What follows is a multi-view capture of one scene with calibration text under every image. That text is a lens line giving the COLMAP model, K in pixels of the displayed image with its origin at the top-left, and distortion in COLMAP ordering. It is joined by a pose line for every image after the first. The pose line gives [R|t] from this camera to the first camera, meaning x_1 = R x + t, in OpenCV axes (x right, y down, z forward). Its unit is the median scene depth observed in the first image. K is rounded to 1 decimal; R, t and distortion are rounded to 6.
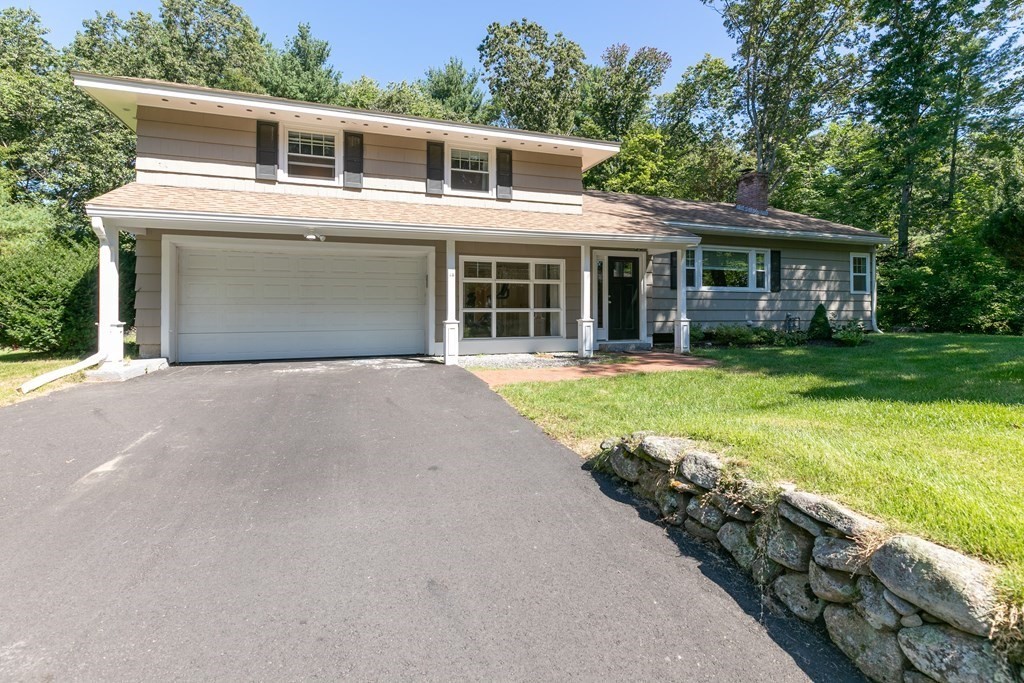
lens RADIAL K [[485.1, 0, 508.0], [0, 485.1, 303.1], [0, 0, 1]] dist [0.000976, -0.000146]
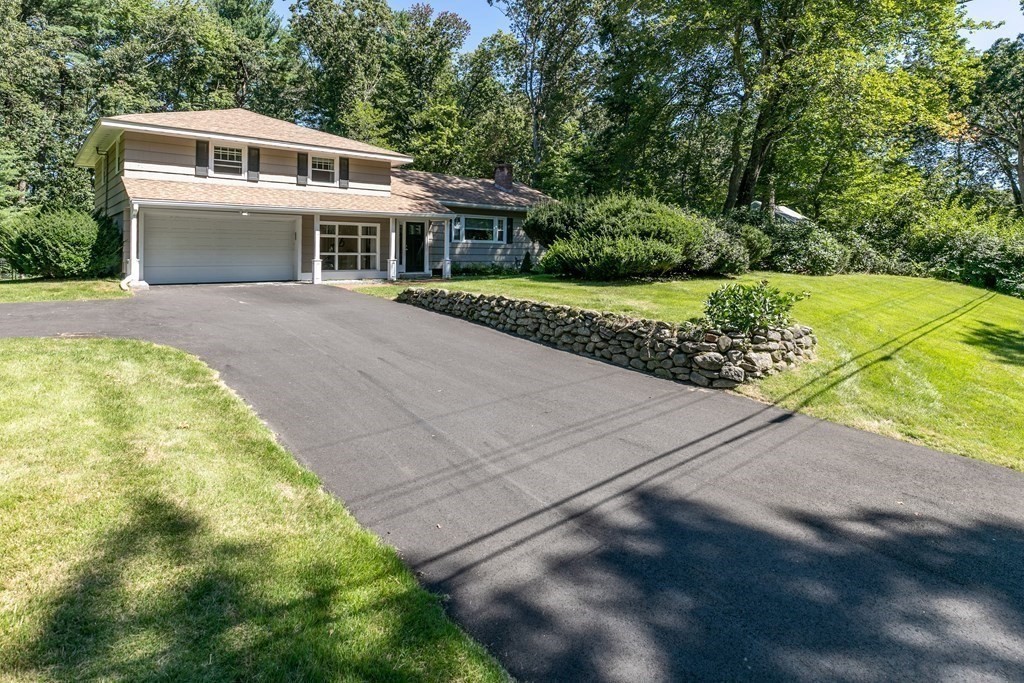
lens RADIAL K [[543.4, 0, 509.8], [0, 543.4, 252.9], [0, 0, 1]] dist [-0.000706, -0.000190]
pose [[0.929312, 0.007999, 0.369208, -0.157533], [-0.012972, 0.999855, 0.010989, -0.016060], [-0.369067, -0.015001, 0.929282, -0.907802]]
